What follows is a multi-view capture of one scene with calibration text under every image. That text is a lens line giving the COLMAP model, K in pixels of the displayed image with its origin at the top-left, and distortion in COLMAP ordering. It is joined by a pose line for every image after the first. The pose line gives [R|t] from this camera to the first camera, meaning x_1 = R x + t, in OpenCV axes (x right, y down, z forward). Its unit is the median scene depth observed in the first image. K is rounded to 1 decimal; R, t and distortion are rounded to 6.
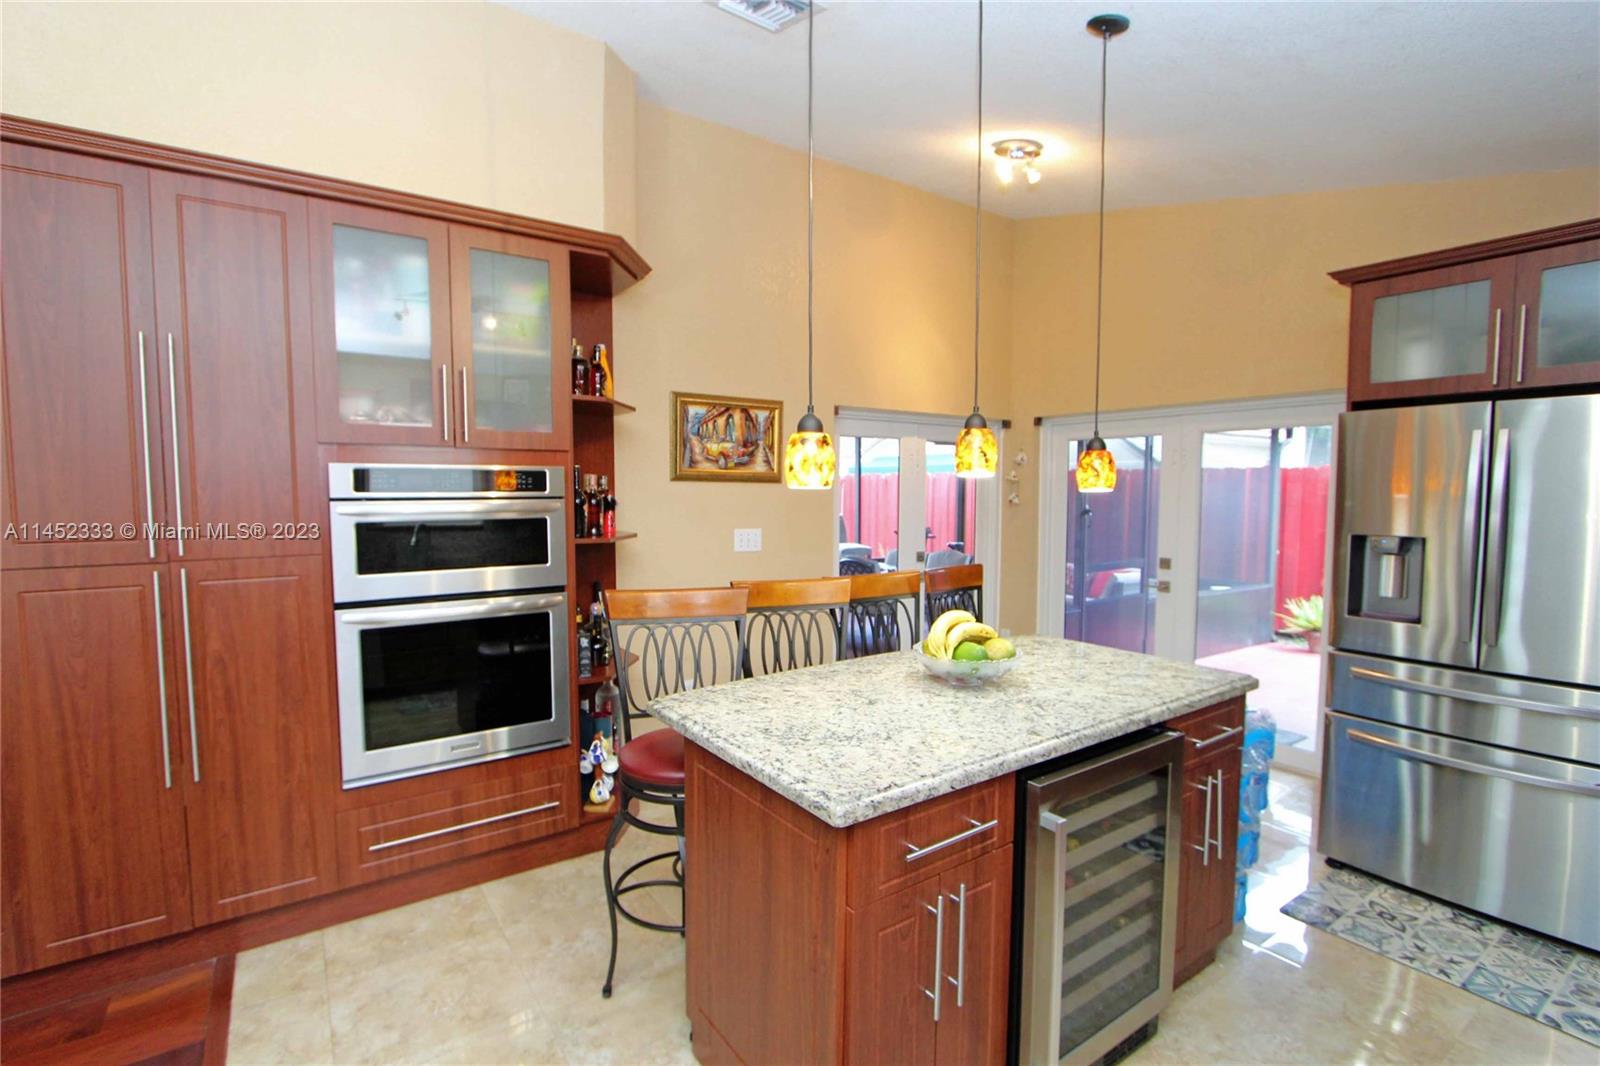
lens RADIAL K [[750.5, 0, 804.0], [0, 750.5, 534.5], [0, 0, 1]] dist [-0.016501, -0.000344]
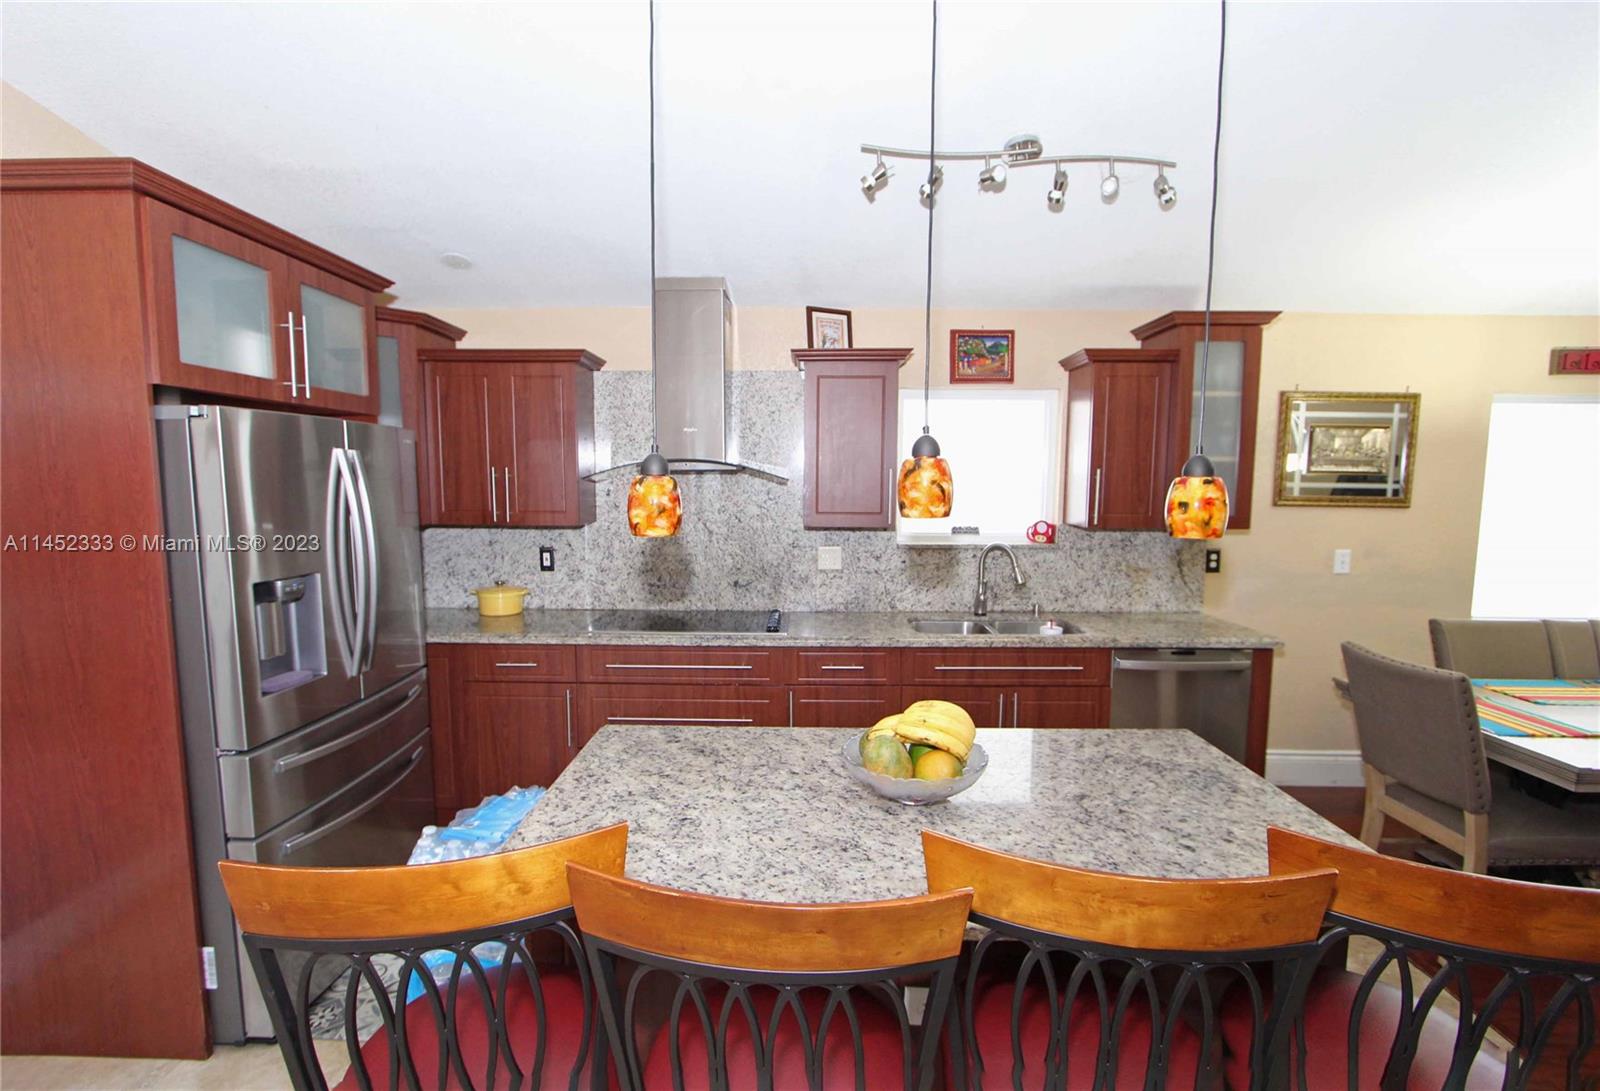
lens RADIAL K [[728.3, 0, 789.9], [0, 728.3, 556.2], [0, 0, 1]] dist [-0.006136, -0.000831]
pose [[-0.799281, -0.069228, 0.596957, -0.059625], [0.028694, 0.987814, 0.152974, -0.089574], [-0.600272, 0.139398, -0.787554, 0.940700]]
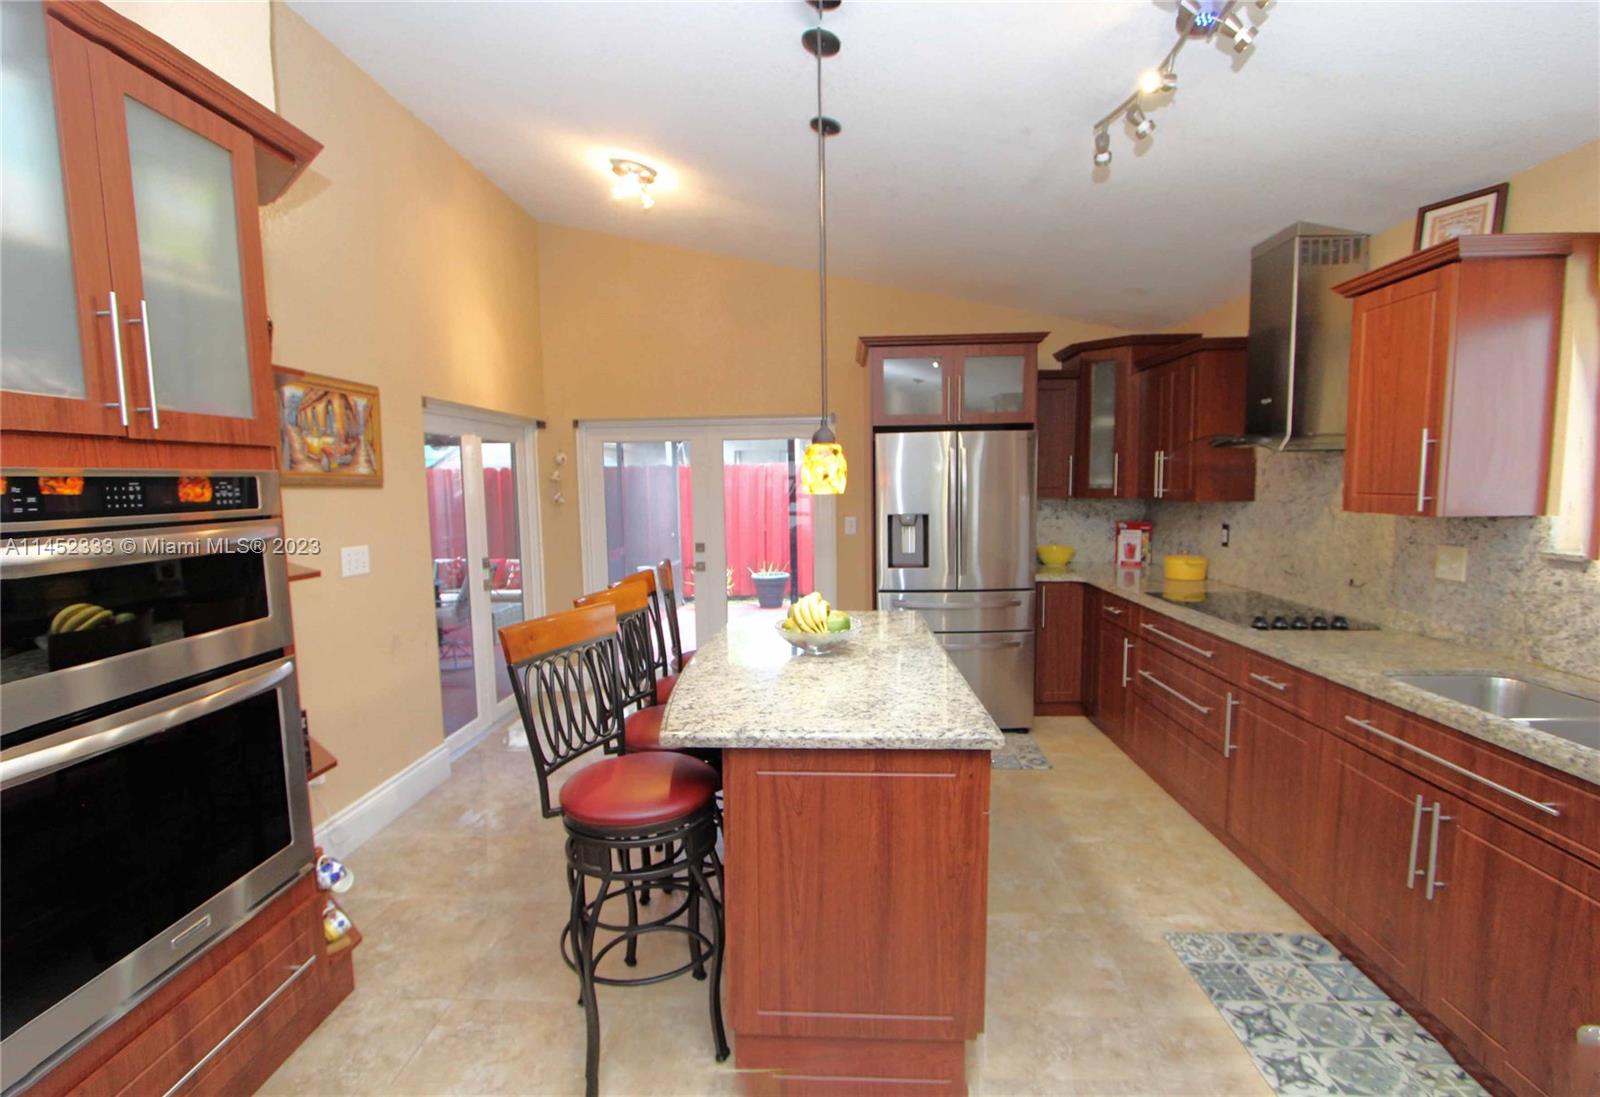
lens RADIAL K [[728.3, 0, 796.3], [0, 728.3, 551.6], [0, 0, 1]] dist [-0.006136, -0.000831]
pose [[0.617858, -0.087919, 0.781359, -0.413978], [0.062576, 0.996075, 0.062597, -0.022696], [-0.783796, 0.010218, 0.620935, 0.170155]]
